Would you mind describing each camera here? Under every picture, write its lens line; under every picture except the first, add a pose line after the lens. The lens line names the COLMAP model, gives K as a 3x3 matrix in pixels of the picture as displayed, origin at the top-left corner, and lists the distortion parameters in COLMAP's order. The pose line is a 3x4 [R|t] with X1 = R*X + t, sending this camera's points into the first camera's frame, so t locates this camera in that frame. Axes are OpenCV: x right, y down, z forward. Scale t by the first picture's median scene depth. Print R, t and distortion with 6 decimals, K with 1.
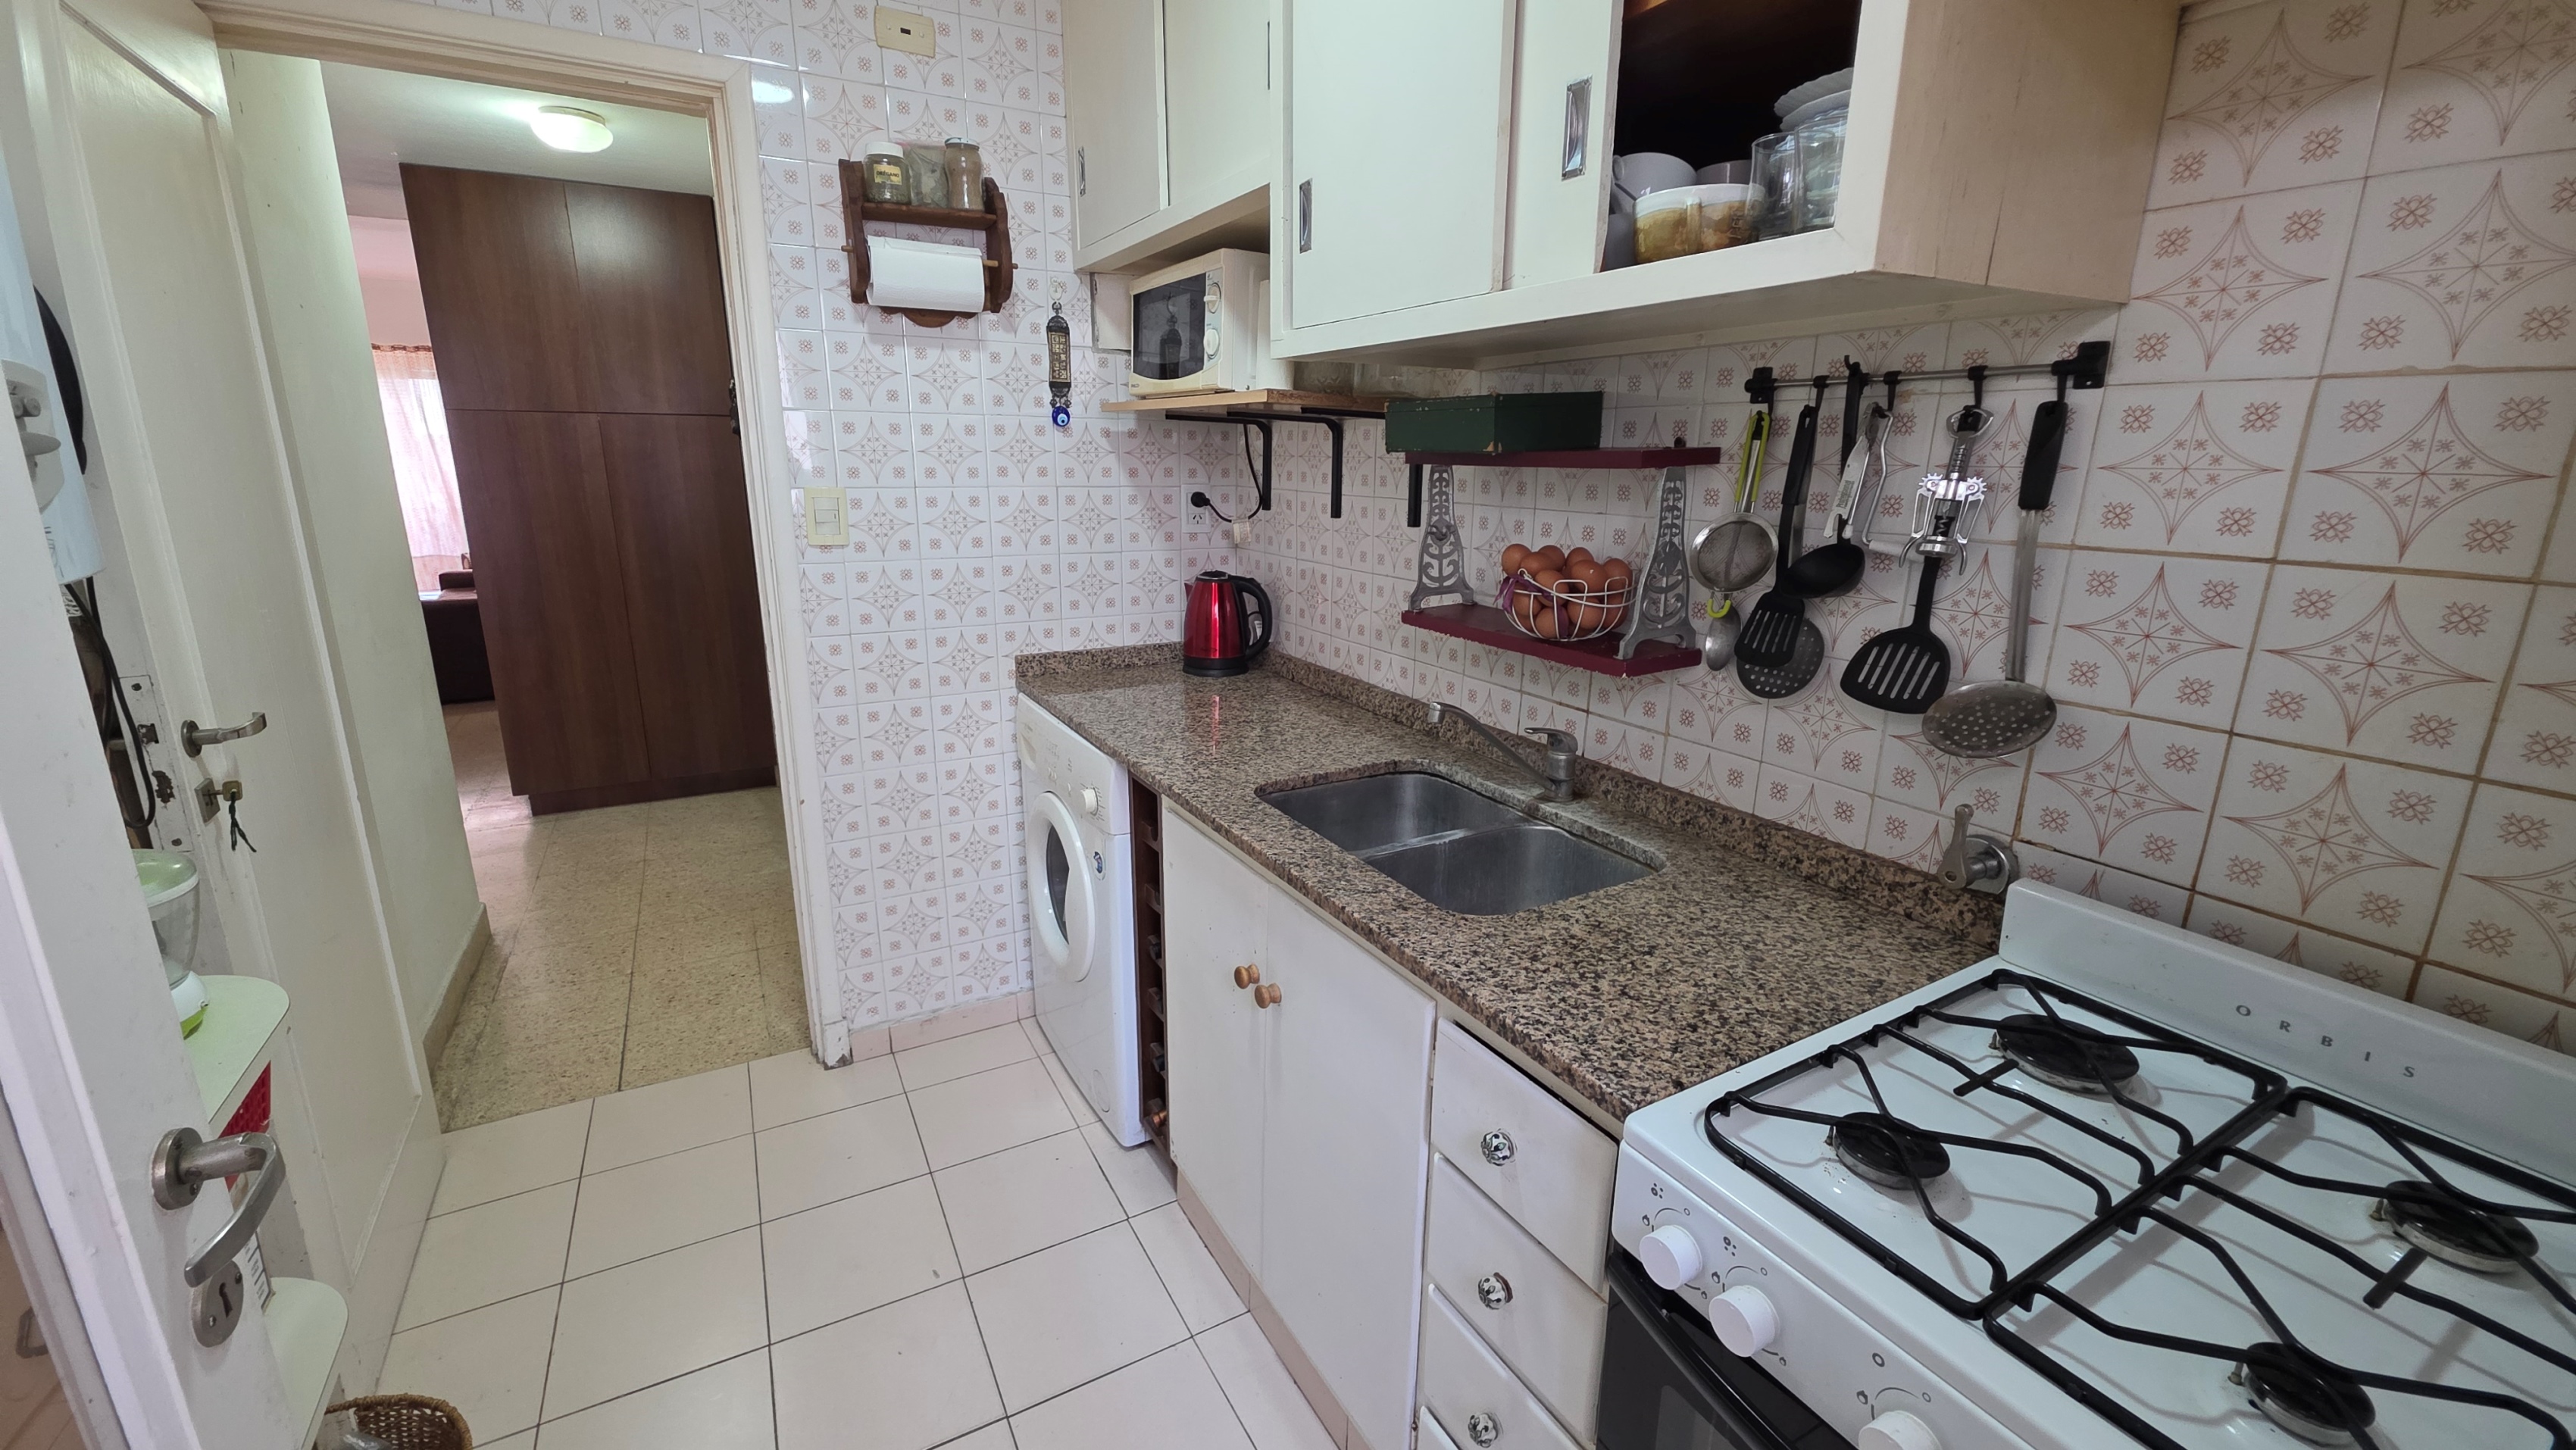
lens RADIAL K [[1022.6, 0, 1290.3], [0, 1022.6, 711.5], [0, 0, 1]] dist [0.010251, -0.007489]
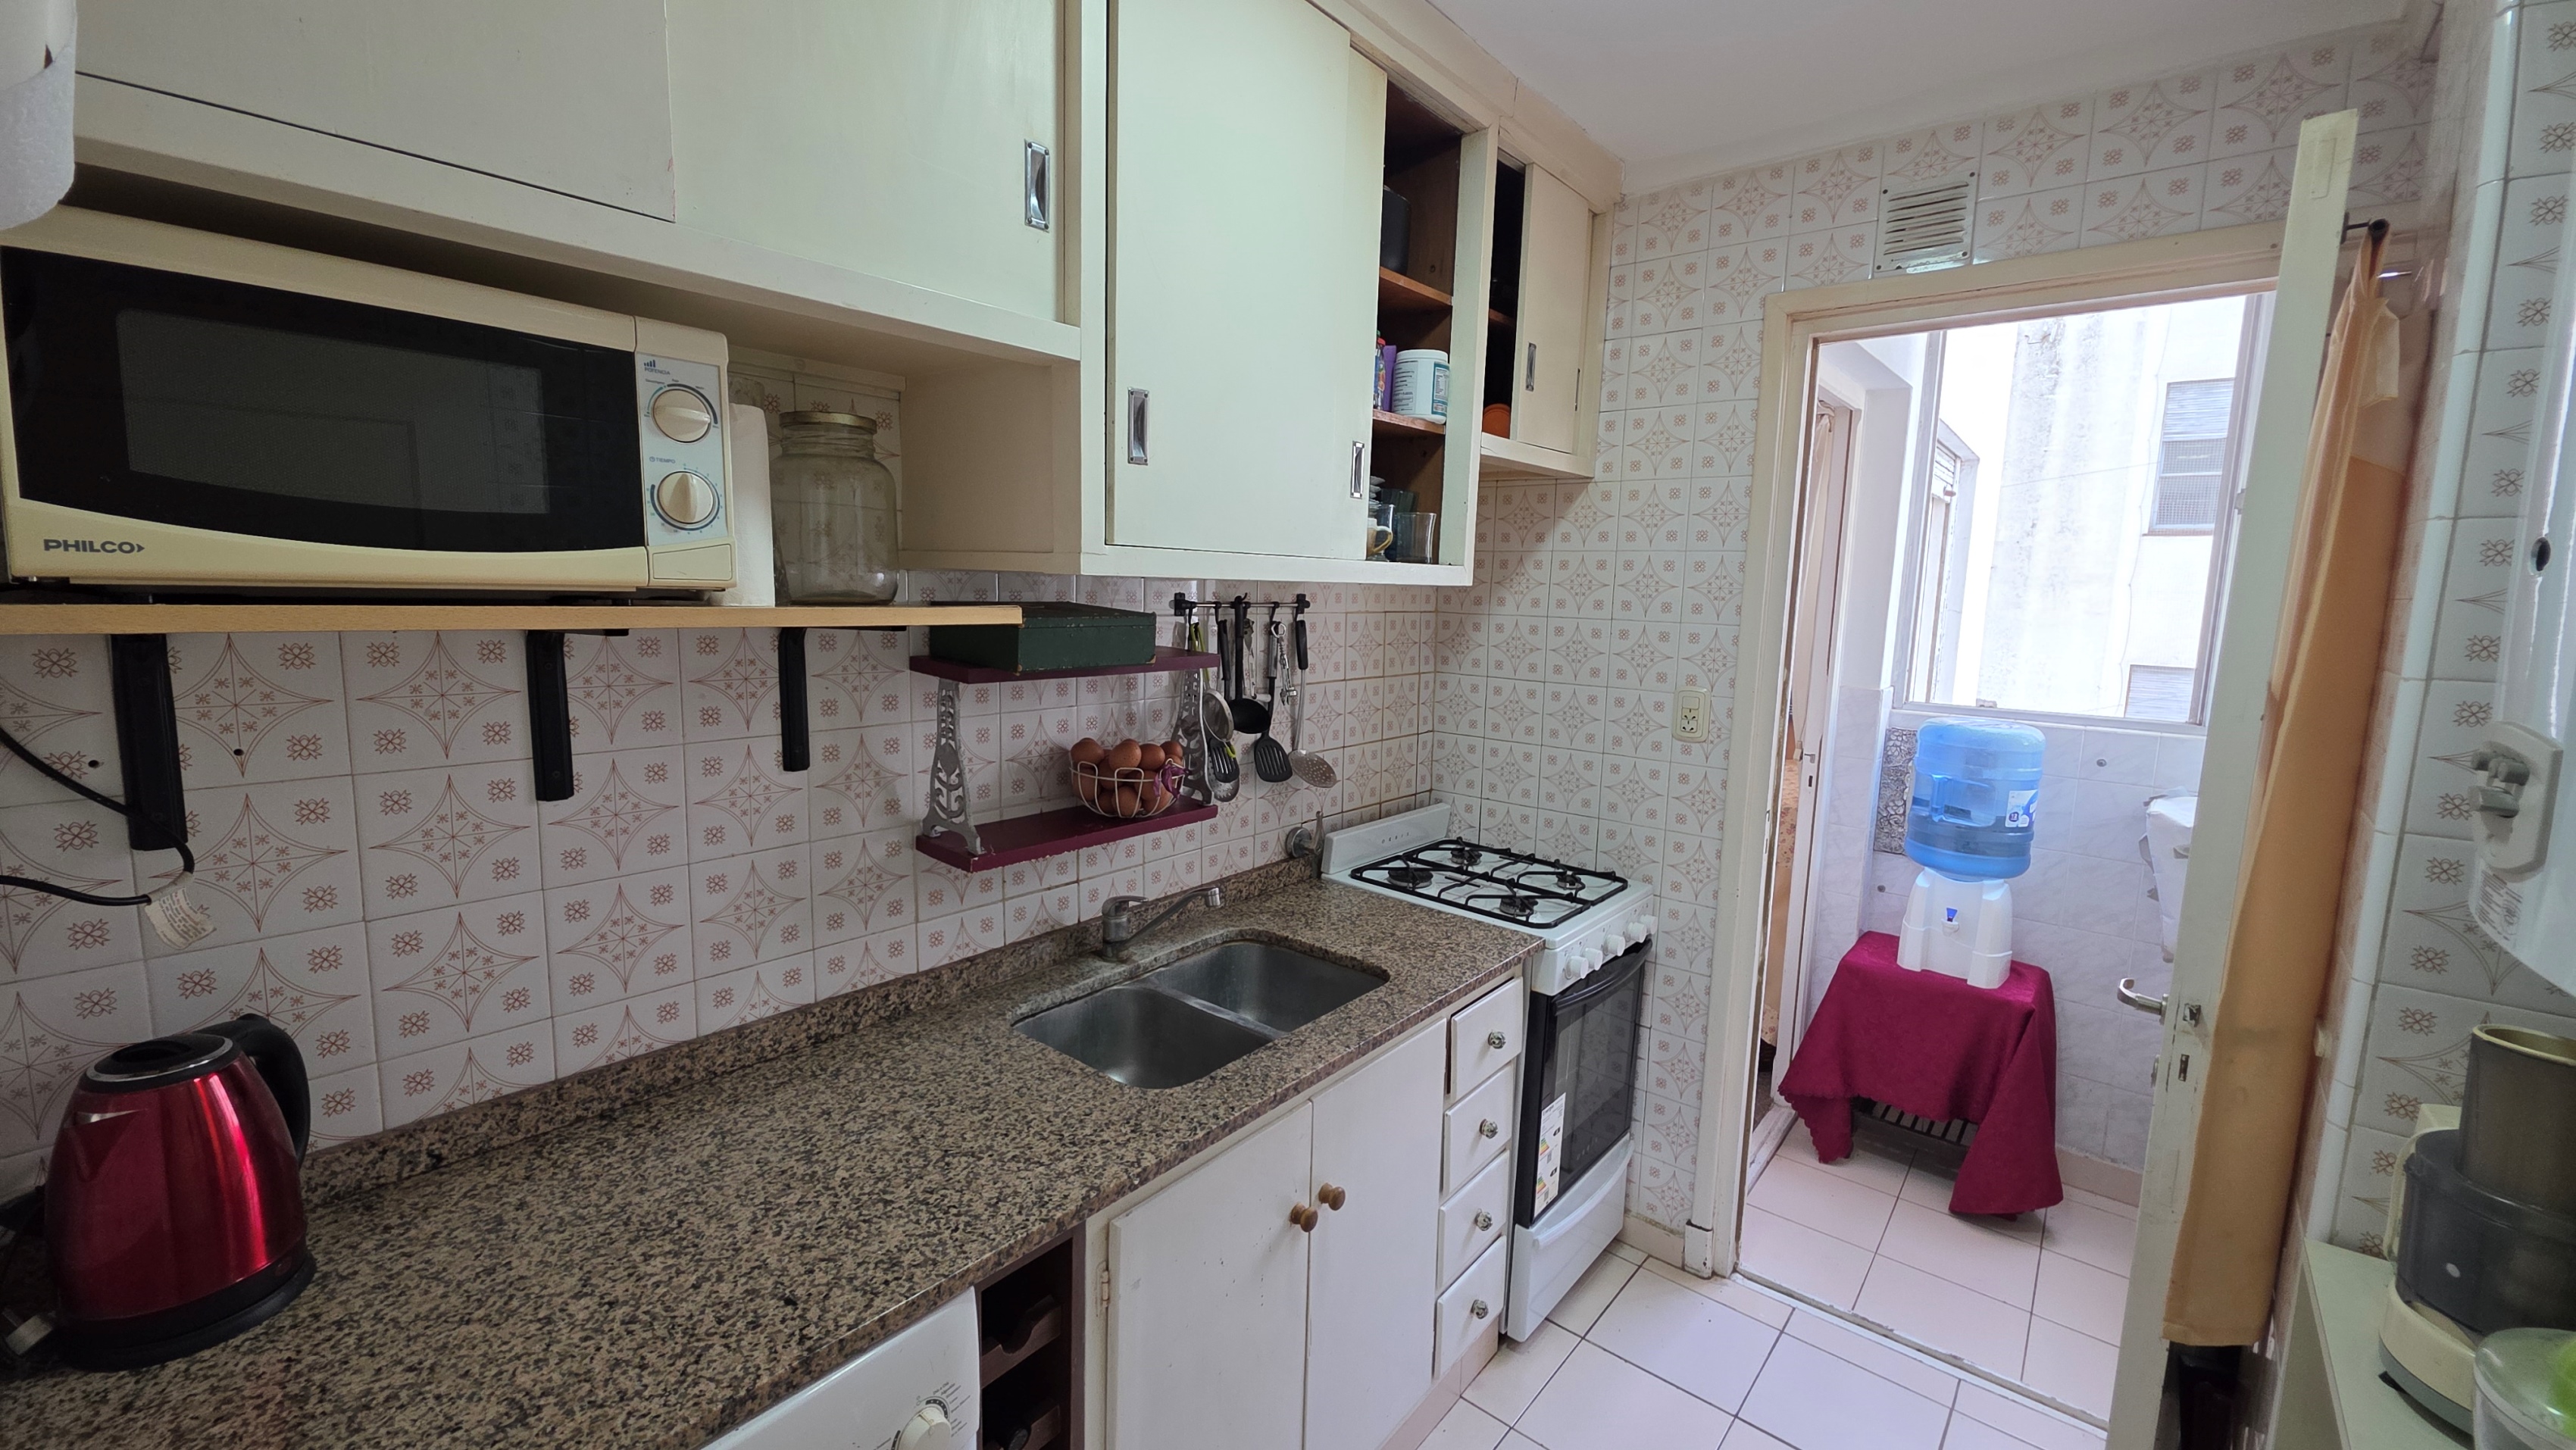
lens RADIAL K [[1022.6, 0, 1290.3], [0, 1022.6, 711.5], [0, 0, 1]] dist [0.010251, -0.007489]
pose [[-0.353432, -0.140019, 0.924922, -0.811477], [0.196833, 0.955468, 0.219858, -0.384524], [-0.914518, 0.259760, -0.310133, 1.121150]]
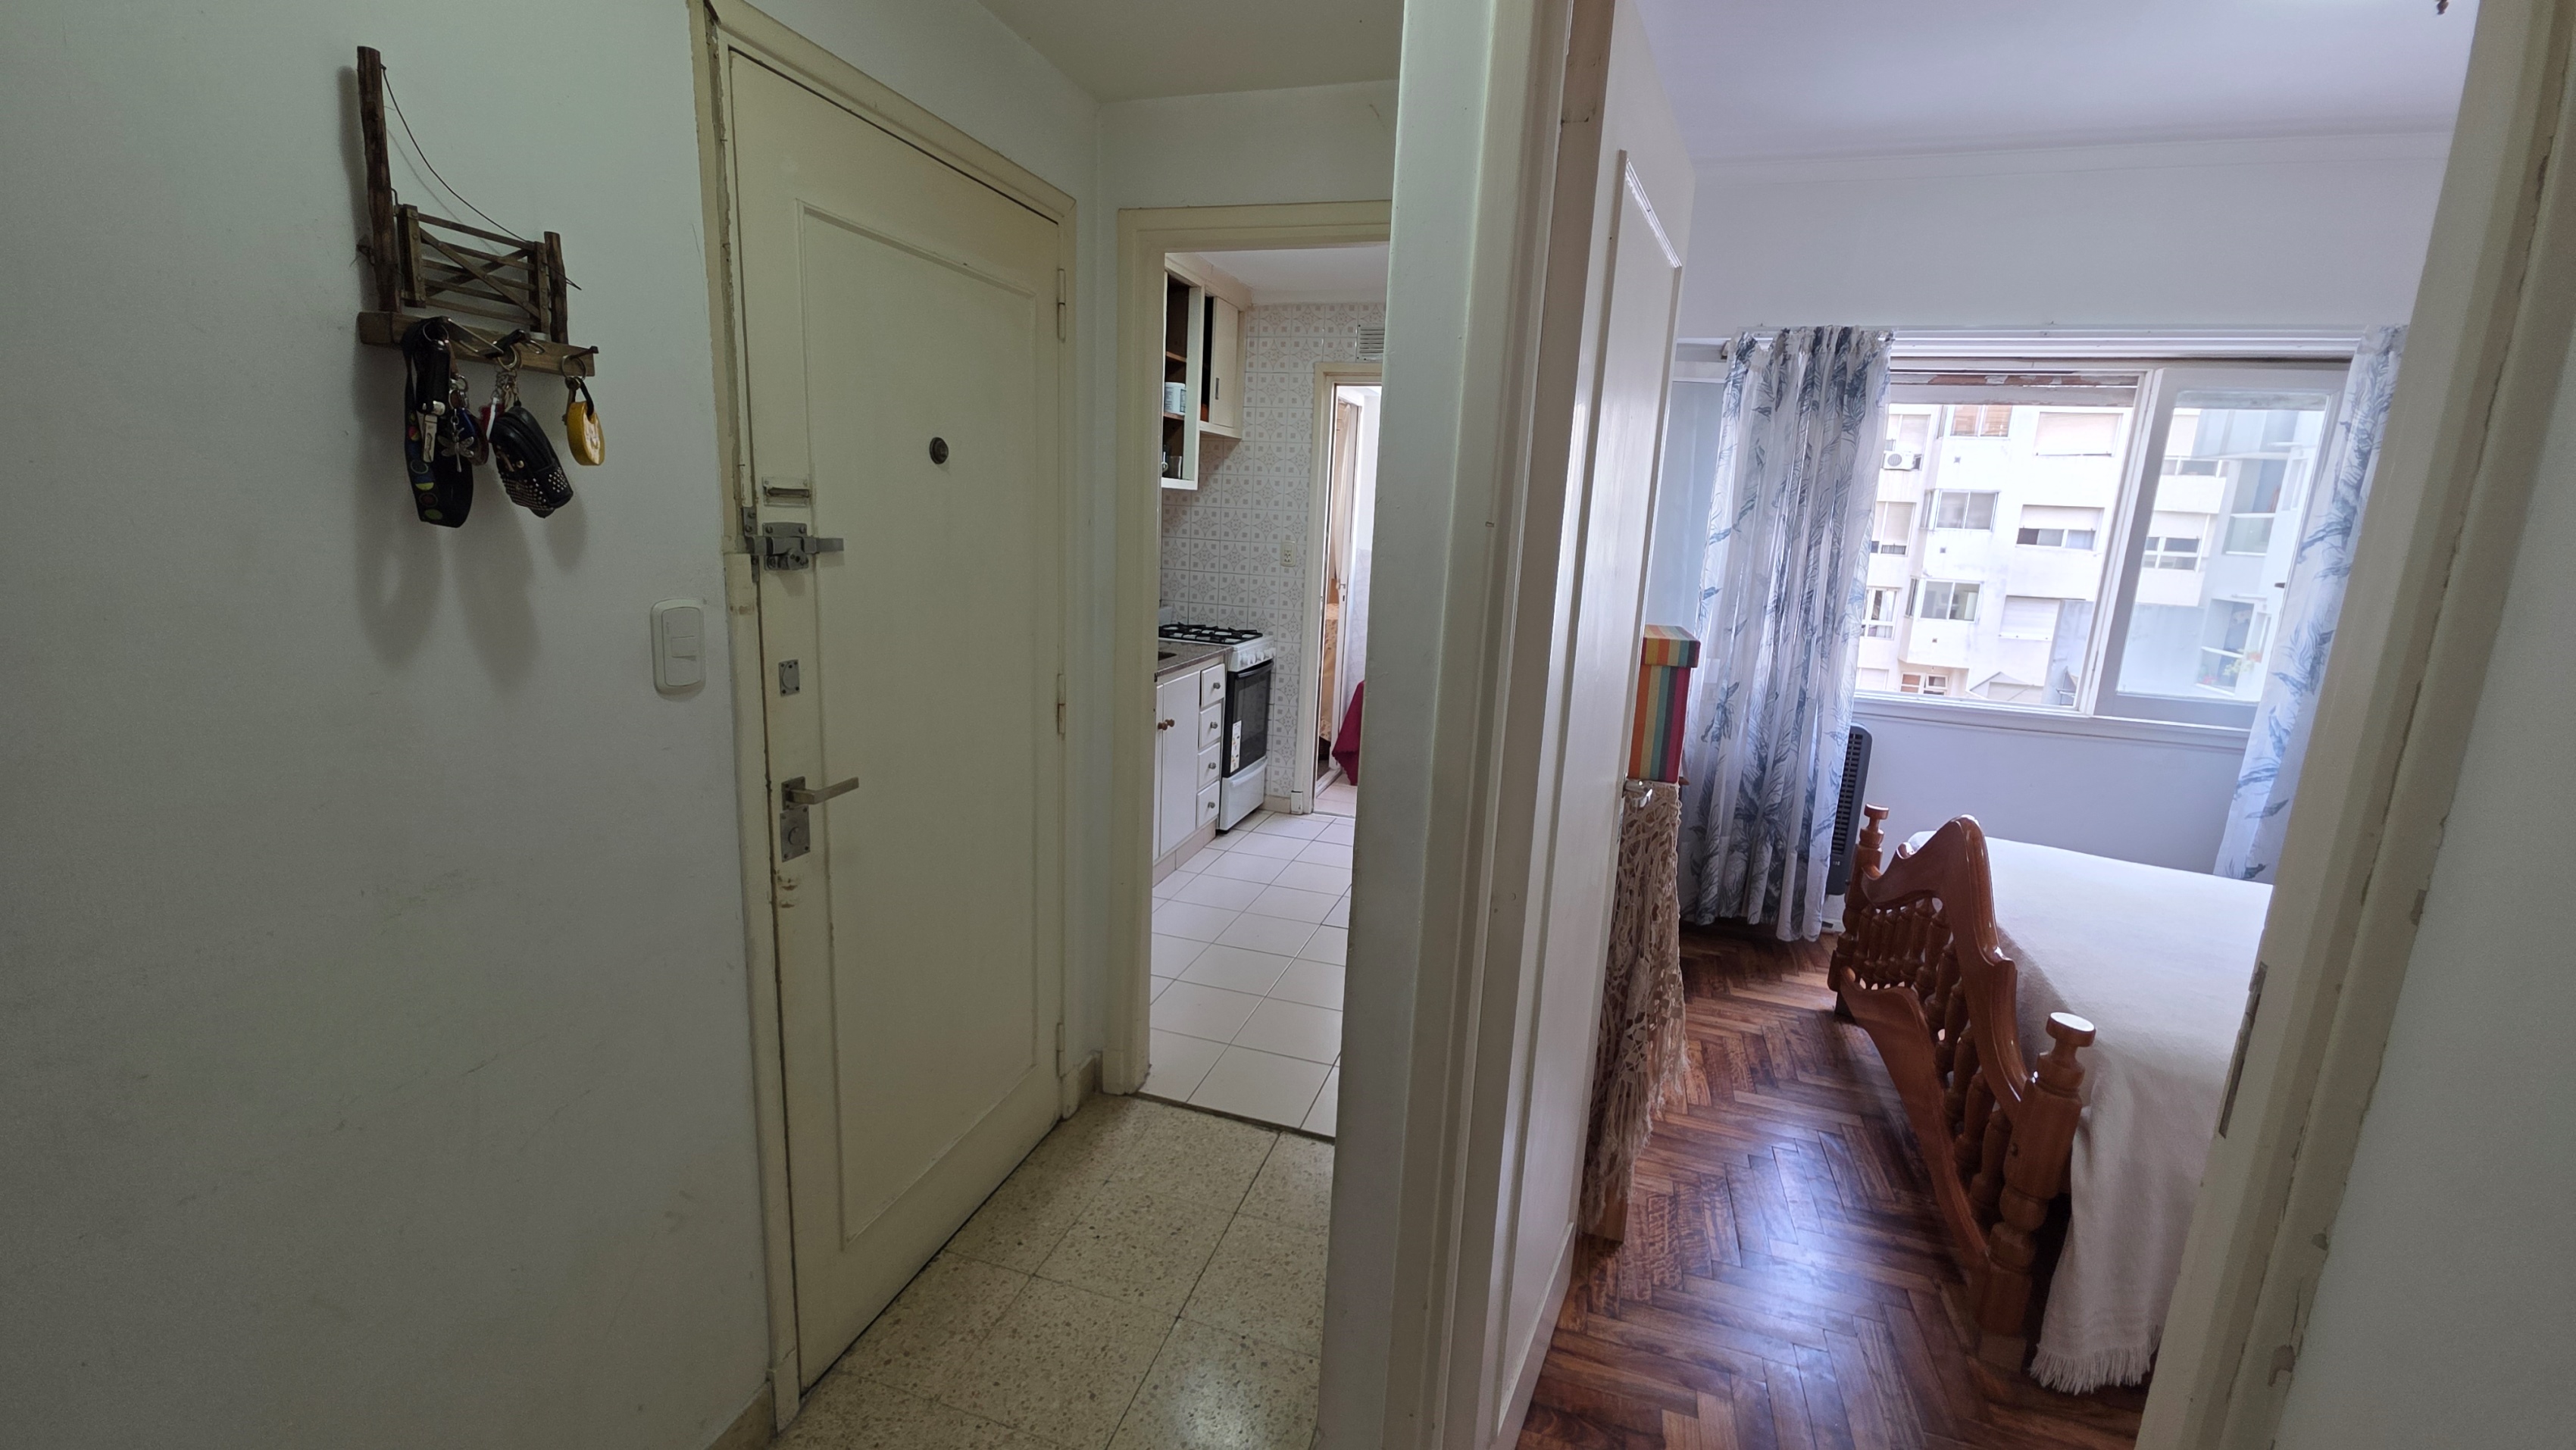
lens RADIAL K [[1022.6, 0, 1290.3], [0, 1022.6, 711.5], [0, 0, 1]] dist [0.010251, -0.007489]
pose [[-0.680151, -0.183896, 0.709631, -1.876214], [0.122343, 0.925973, 0.357220, -0.597677], [-0.722791, 0.329782, -0.607304, 2.108355]]
